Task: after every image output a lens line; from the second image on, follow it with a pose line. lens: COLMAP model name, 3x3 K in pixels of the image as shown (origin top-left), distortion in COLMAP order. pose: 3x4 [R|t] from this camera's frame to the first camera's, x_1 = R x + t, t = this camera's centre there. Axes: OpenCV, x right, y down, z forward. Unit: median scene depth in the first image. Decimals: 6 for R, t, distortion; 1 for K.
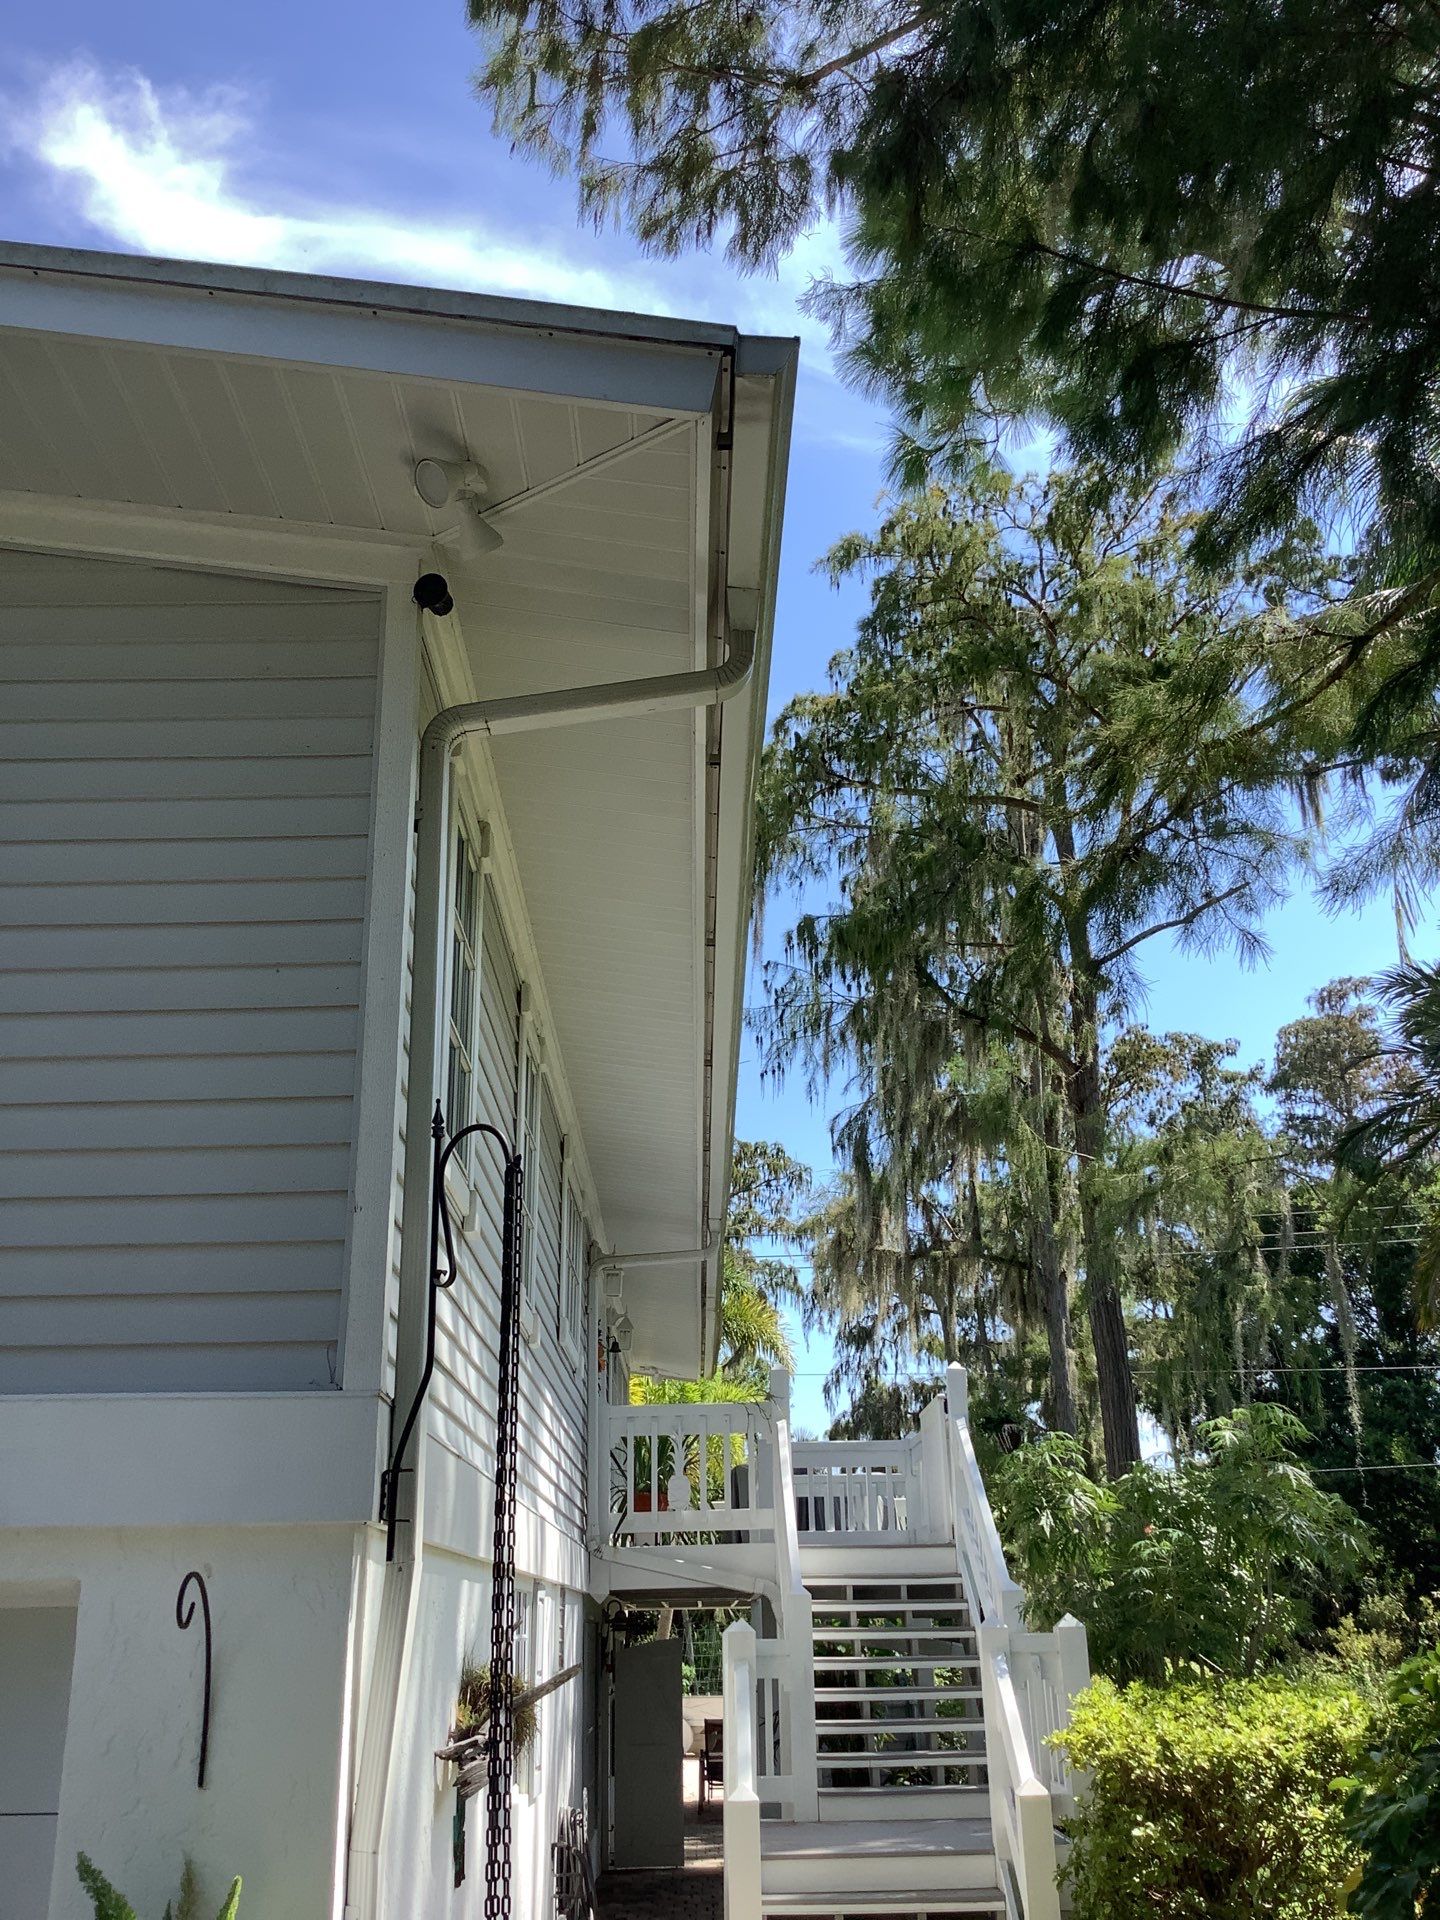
lens RADIAL K [[1669.1, 0, 720.0], [0, 1669.1, 960.0], [0, 0, 1]] dist [0.064003, -0.103224]
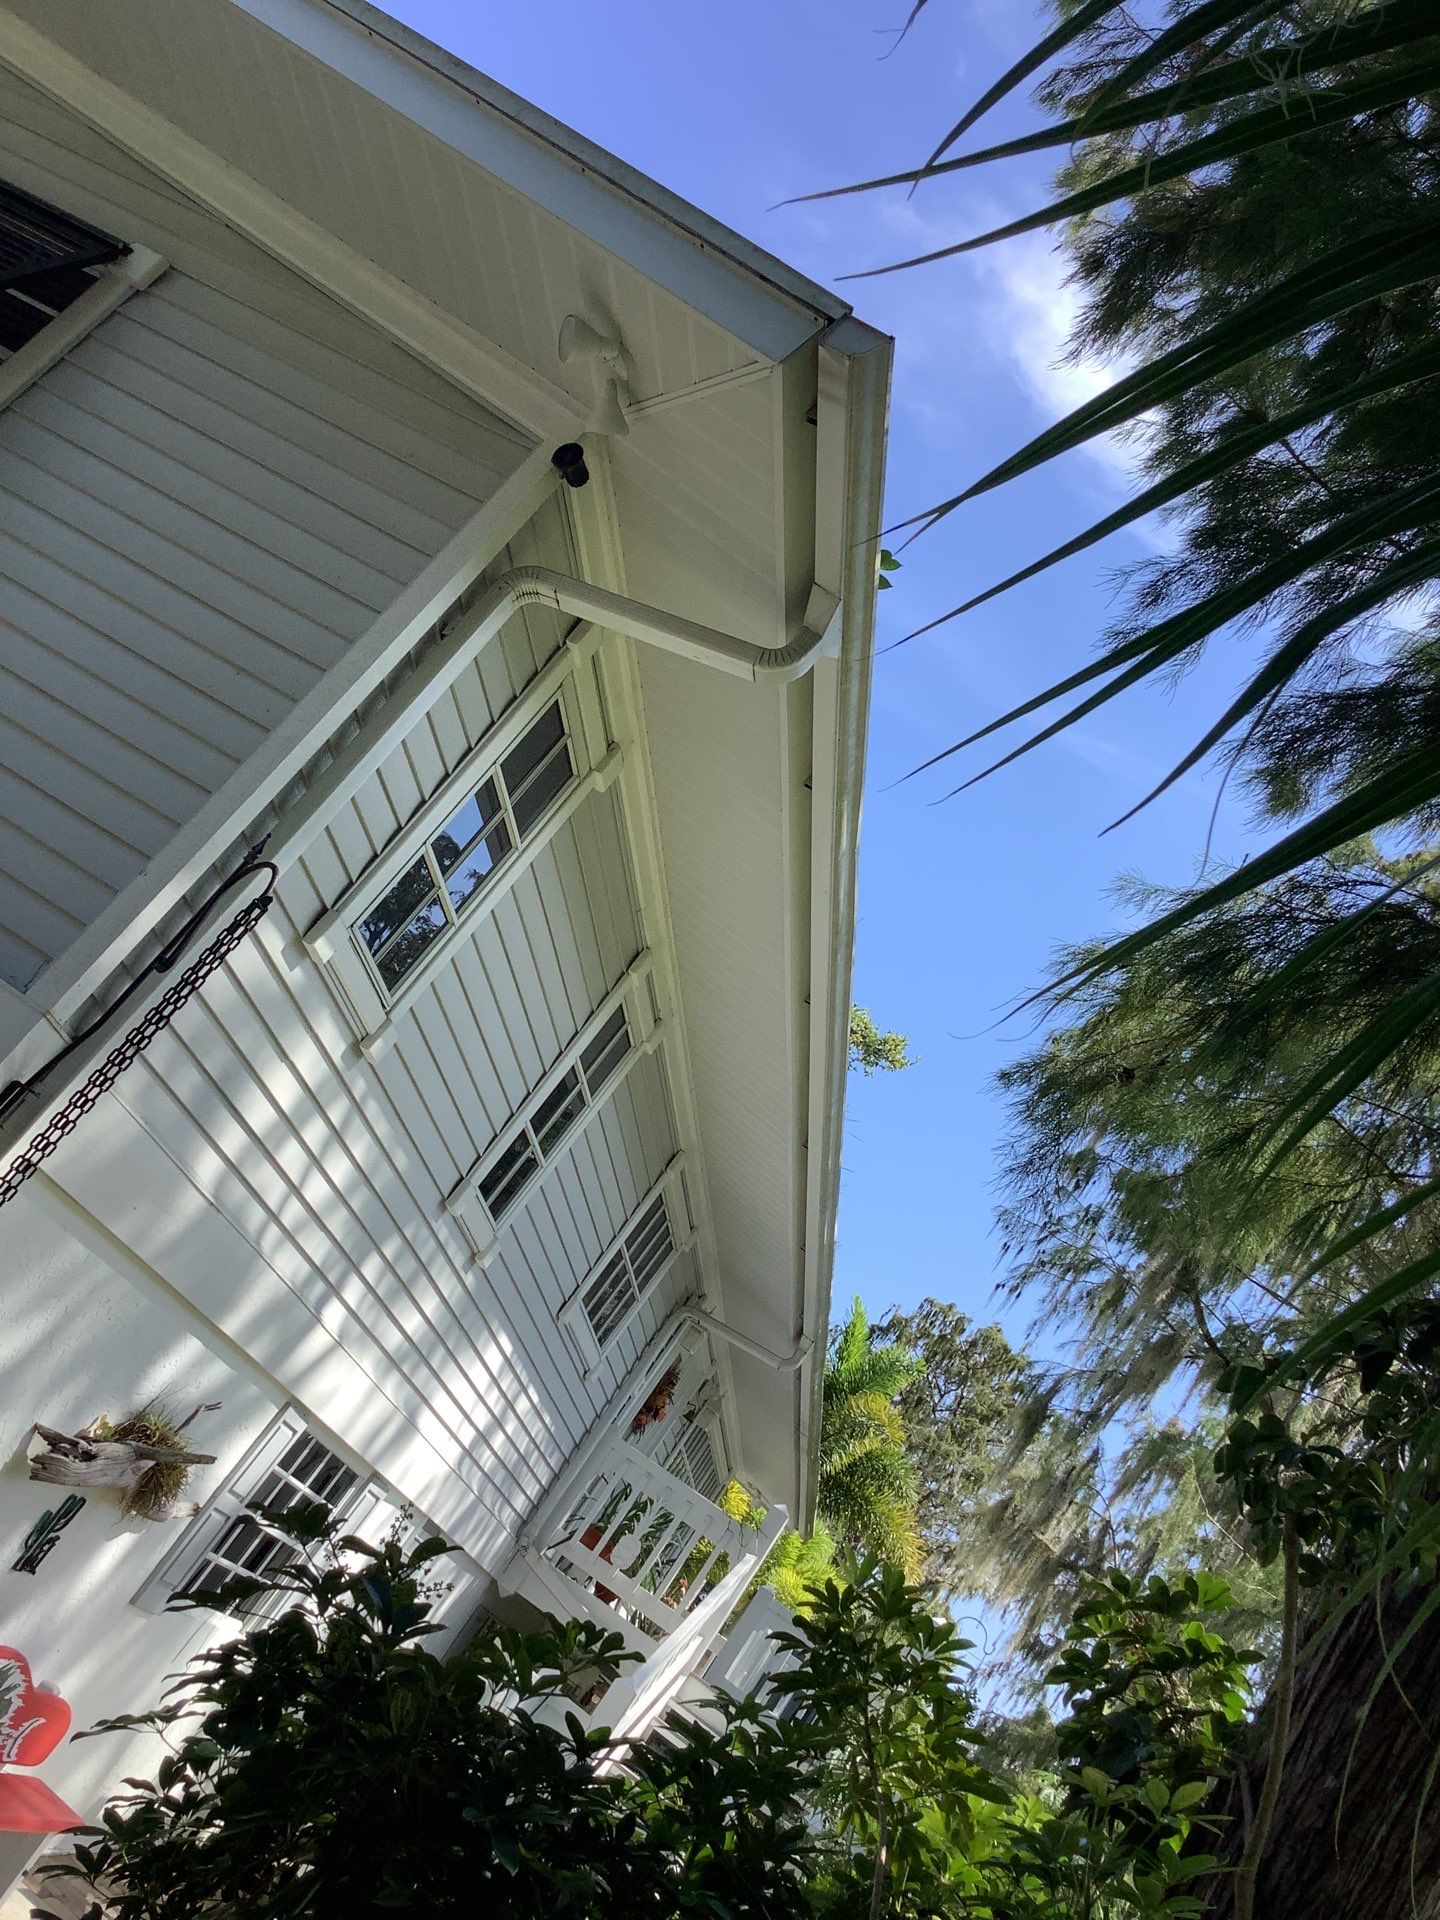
lens RADIAL K [[1669.1, 0, 720.0], [0, 1669.1, 960.0], [0, 0, 1]] dist [0.064003, -0.103224]
pose [[0.809184, 0.501427, -0.306257, 0.409762], [-0.528723, 0.848763, -0.007321, 0.007343], [0.256269, 0.167849, 0.951921, 0.069799]]
